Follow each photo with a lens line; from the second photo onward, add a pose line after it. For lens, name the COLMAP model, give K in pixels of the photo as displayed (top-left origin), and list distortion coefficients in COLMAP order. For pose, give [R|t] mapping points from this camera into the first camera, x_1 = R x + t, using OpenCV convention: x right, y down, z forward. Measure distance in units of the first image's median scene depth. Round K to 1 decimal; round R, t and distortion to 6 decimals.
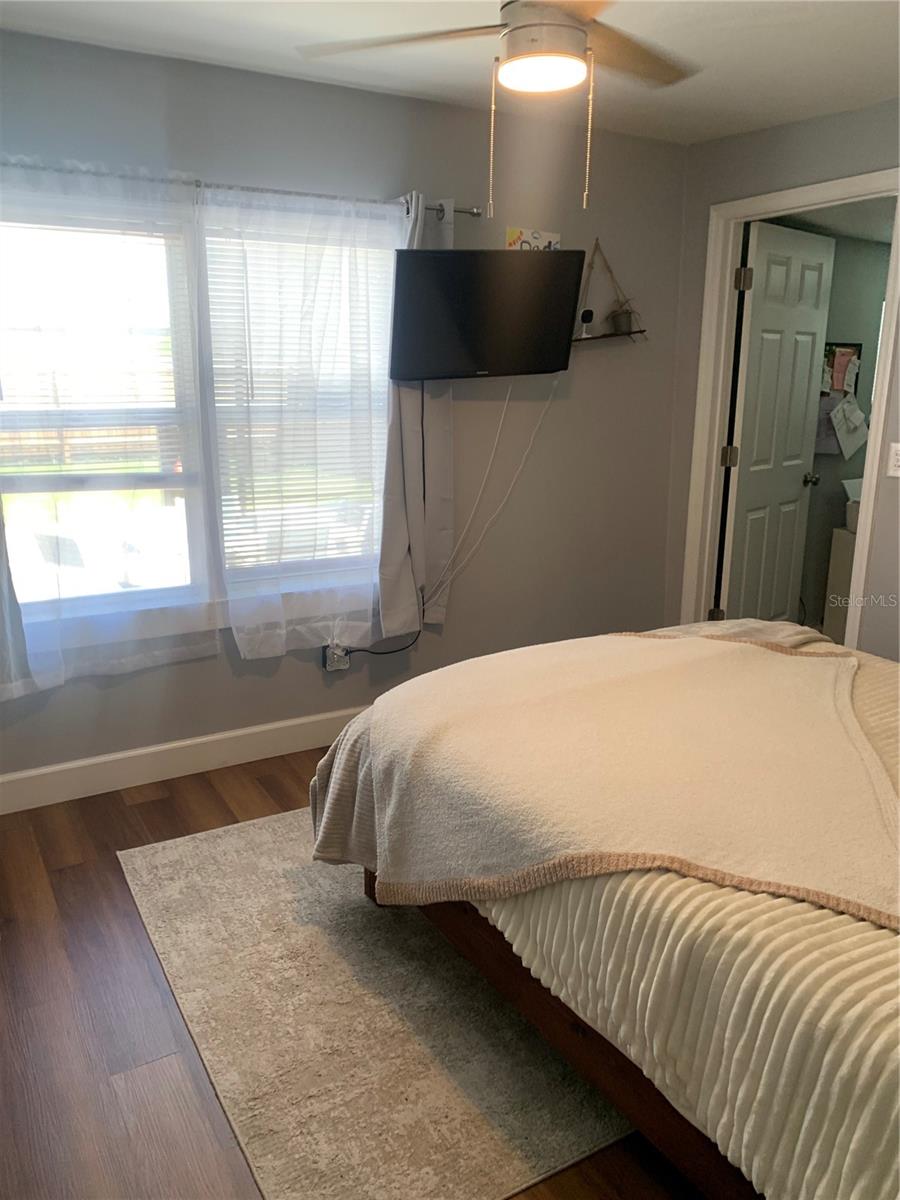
lens RADIAL K [[911.4, 0, 450.0], [0, 911.4, 600.0], [0, 0, 1]] dist [0.033792, -0.005427]
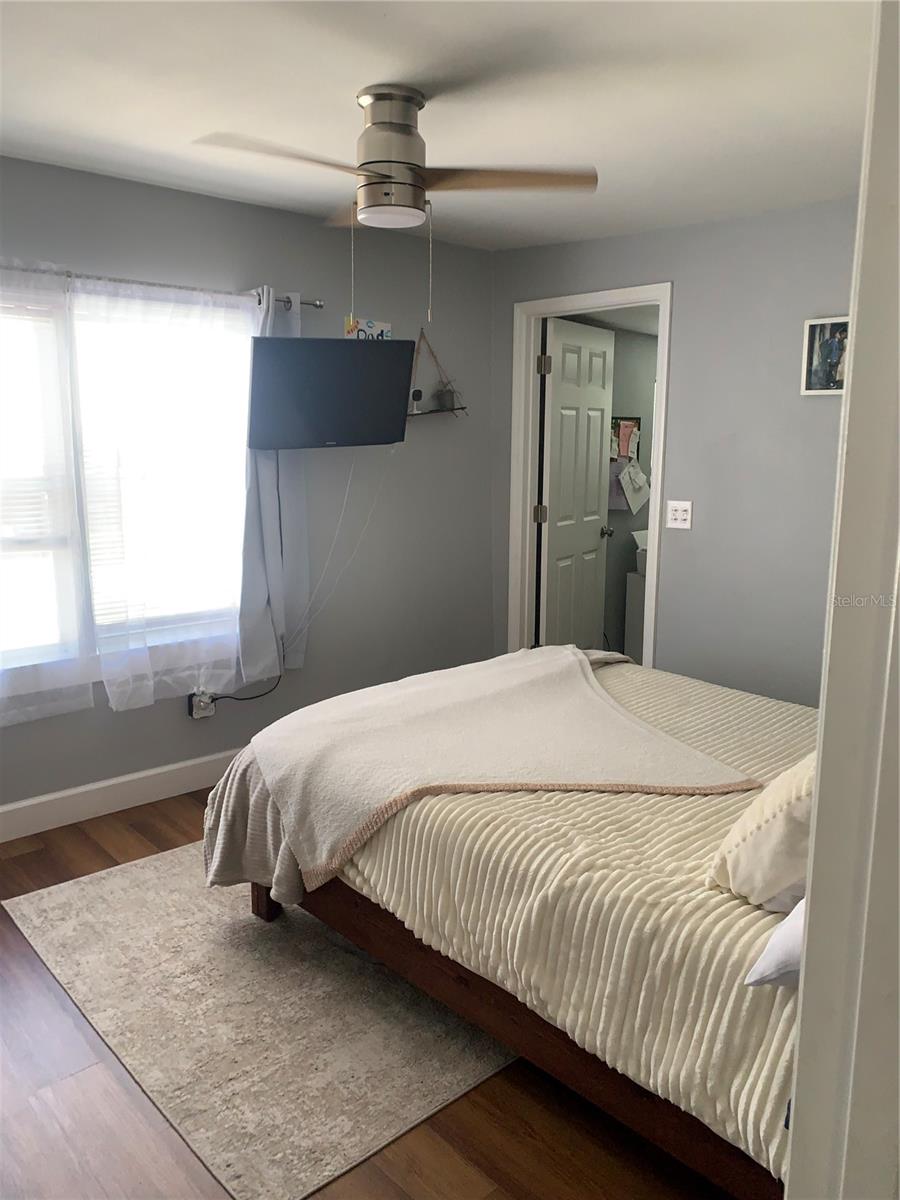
lens RADIAL K [[909.1, 0, 450.0], [0, 909.1, 600.0], [0, 0, 1]] dist [0.148029, -0.165275]
pose [[0.978368, -0.035378, 0.203826, -0.068120], [0.047796, 0.997268, -0.056326, 0.018212], [-0.201277, 0.064849, 0.977385, -0.150415]]
